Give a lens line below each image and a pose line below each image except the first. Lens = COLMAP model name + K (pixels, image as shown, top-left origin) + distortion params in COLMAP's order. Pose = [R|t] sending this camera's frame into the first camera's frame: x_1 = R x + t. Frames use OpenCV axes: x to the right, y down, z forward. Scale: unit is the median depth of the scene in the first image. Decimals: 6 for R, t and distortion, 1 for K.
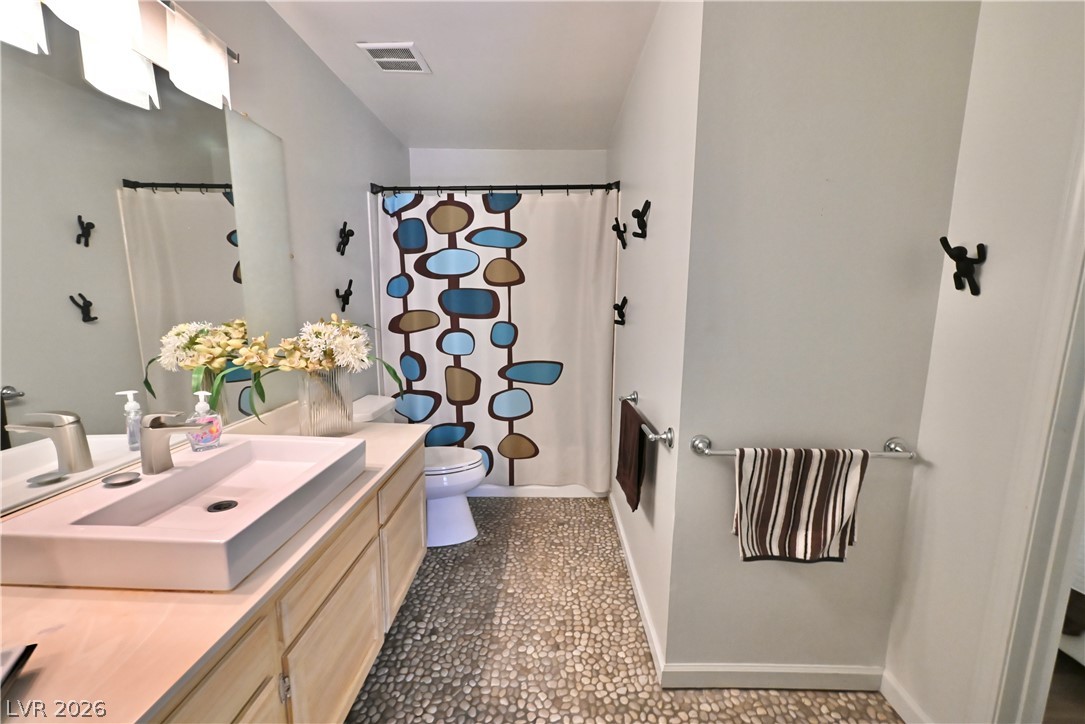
lens RADIAL K [[441.7, 0, 543.0], [0, 441.7, 371.2], [0, 0, 1]] dist [-0.000720, 0.000364]
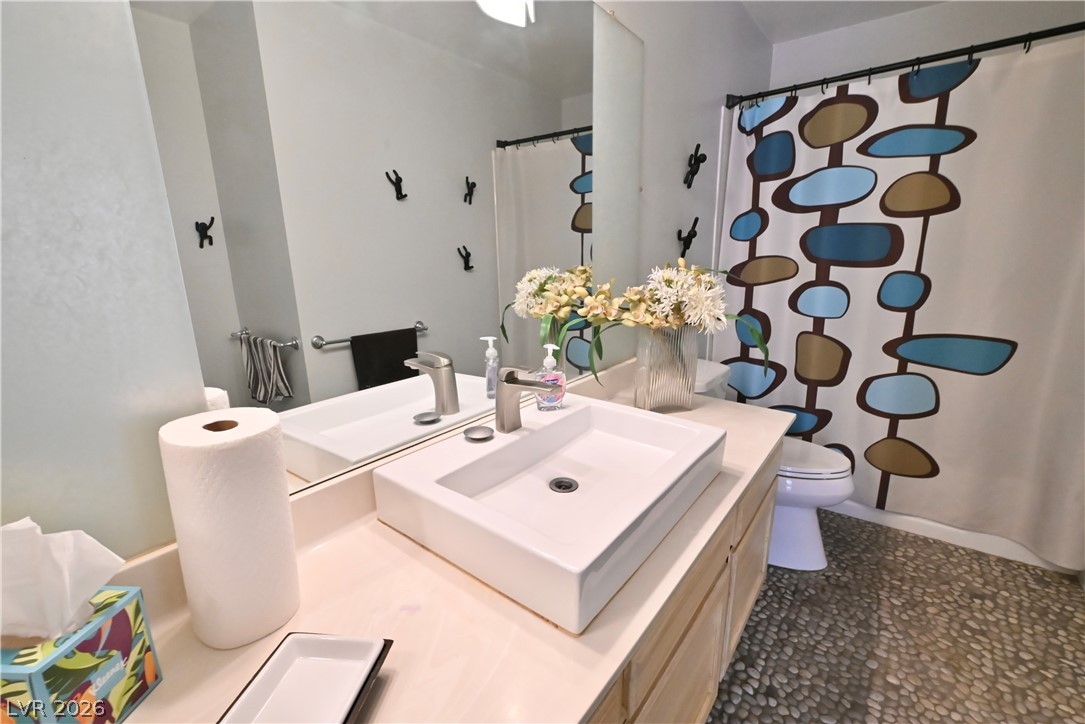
lens RADIAL K [[441.7, 0, 543.0], [0, 441.7, 371.2], [0, 0, 1]] dist [-0.000720, 0.000364]
pose [[0.803209, 0.131684, -0.580960, -0.151688], [-0.074248, 0.989786, 0.121699, -0.004174], [0.591052, -0.054614, 0.804783, 0.159071]]
